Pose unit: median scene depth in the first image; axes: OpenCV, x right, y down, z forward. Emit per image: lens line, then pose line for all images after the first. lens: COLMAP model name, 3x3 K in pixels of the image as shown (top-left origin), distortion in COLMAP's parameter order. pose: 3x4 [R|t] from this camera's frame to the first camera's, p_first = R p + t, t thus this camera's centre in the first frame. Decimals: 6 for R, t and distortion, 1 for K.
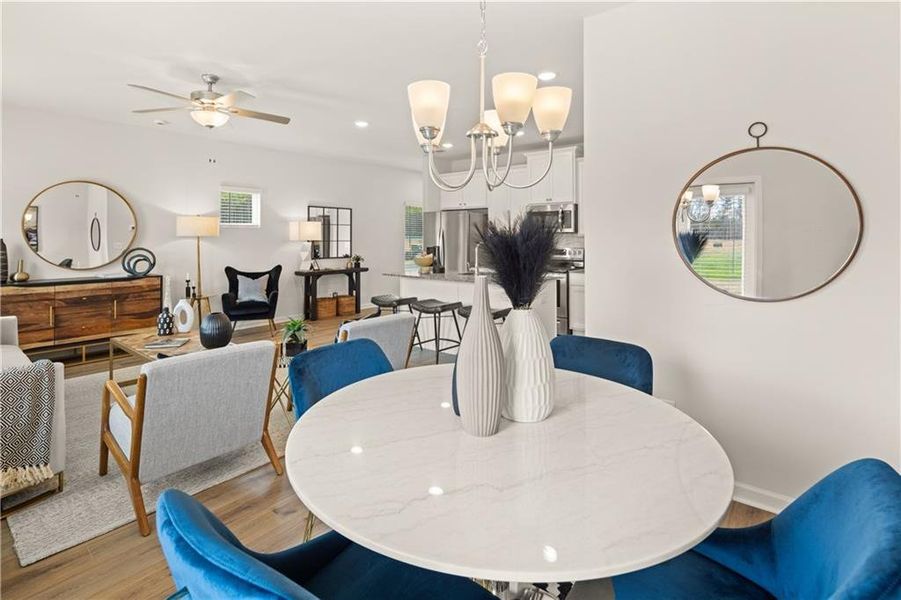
lens RADIAL K [[433.1, 0, 448.8], [0, 433.1, 233.5], [0, 0, 1]] dist [0.002980, -0.004060]
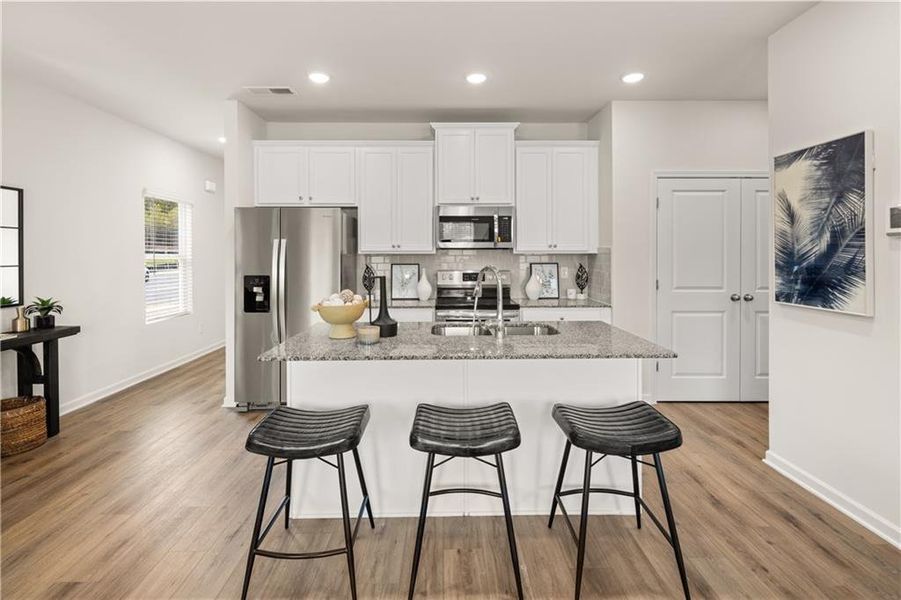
lens RADIAL K [[433.1, 0, 449.4], [0, 433.1, 253.4], [0, 0, 1]] dist [0.002980, -0.004060]
pose [[0.765325, -0.002682, 0.643639, -0.231084], [-0.001932, 0.999977, 0.006464, 0.001559], [-0.643642, -0.006190, 0.765302, 0.532812]]
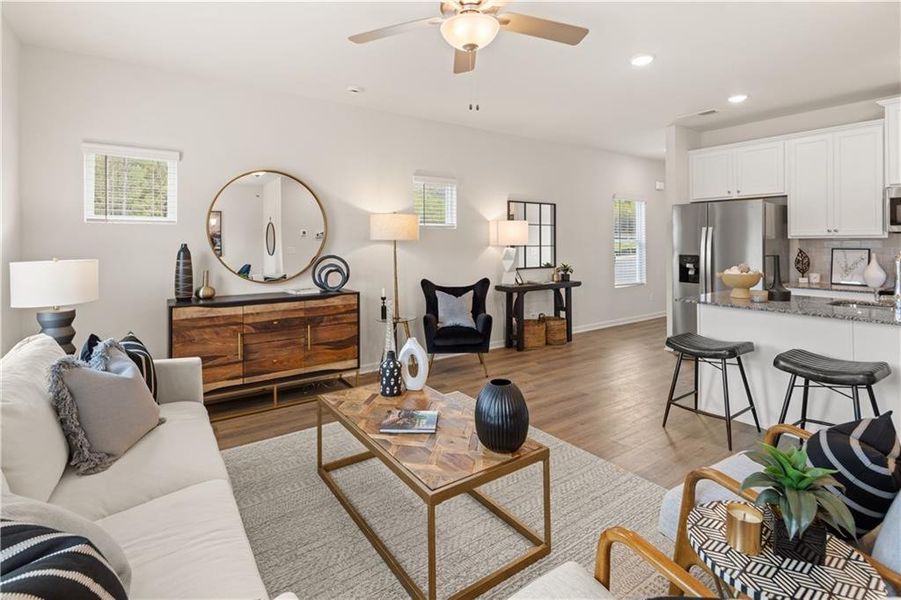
lens RADIAL K [[433.1, 0, 444.7], [0, 433.1, 243.4], [0, 0, 1]] dist [0.002980, -0.004060]
pose [[0.960781, -0.002201, -0.277300, -0.260674], [0.005713, 0.999913, 0.011856, 0.003099], [0.277249, -0.012976, 0.960710, 0.267982]]
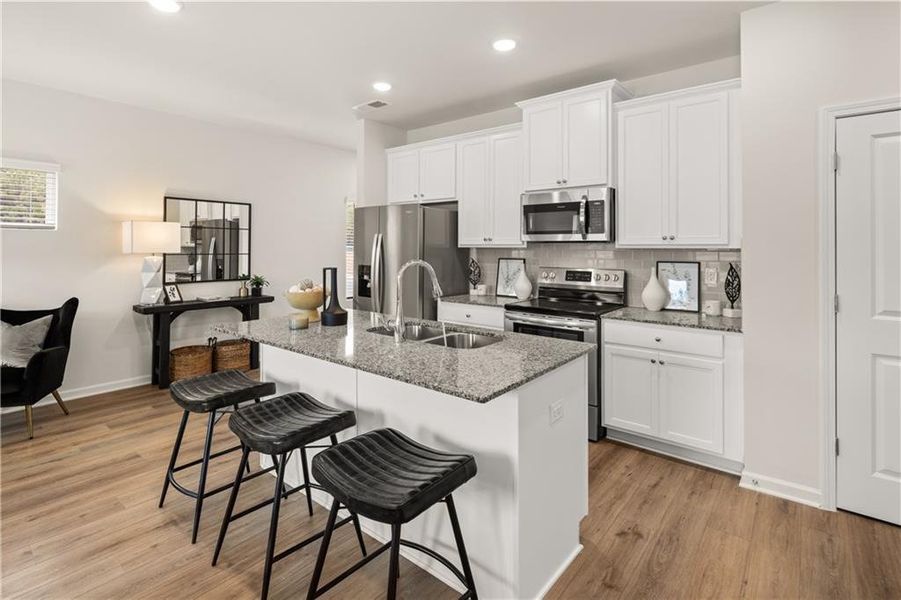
lens RADIAL K [[433.1, 0, 448.2], [0, 433.1, 244.3], [0, 0, 1]] dist [0.002980, -0.004060]
pose [[0.999972, 0.004773, 0.005688, 0.085778], [-0.004761, 0.999986, -0.002181, 0.003441], [-0.005698, 0.002154, 0.999981, 0.459421]]
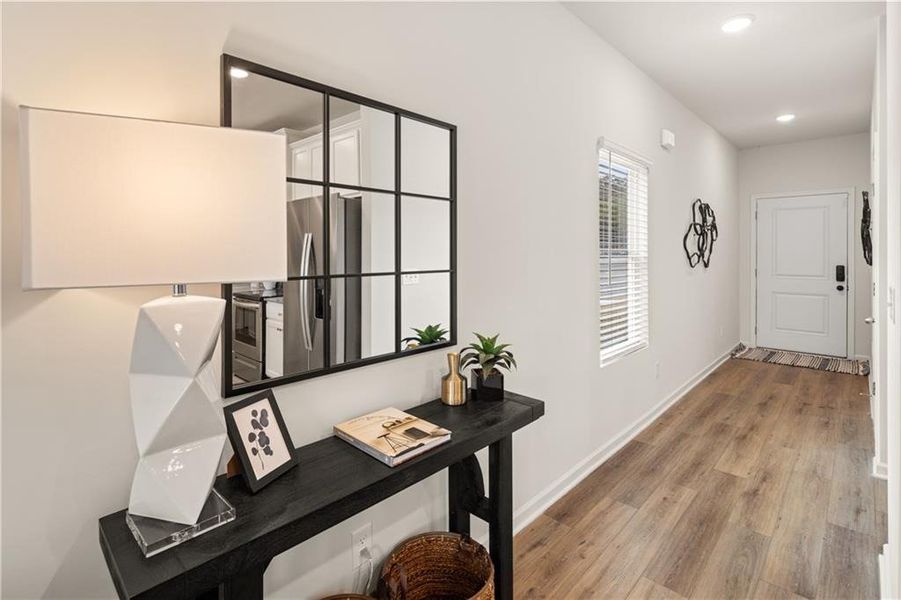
lens RADIAL K [[433.1, 0, 438.9], [0, 433.1, 256.9], [0, 0, 1]] dist [0.002980, -0.004060]
pose [[0.995507, -0.000555, -0.094689, -0.275549], [0.002530, 0.999782, 0.020736, 0.006923], [0.094657, -0.020882, 0.995291, 1.008967]]
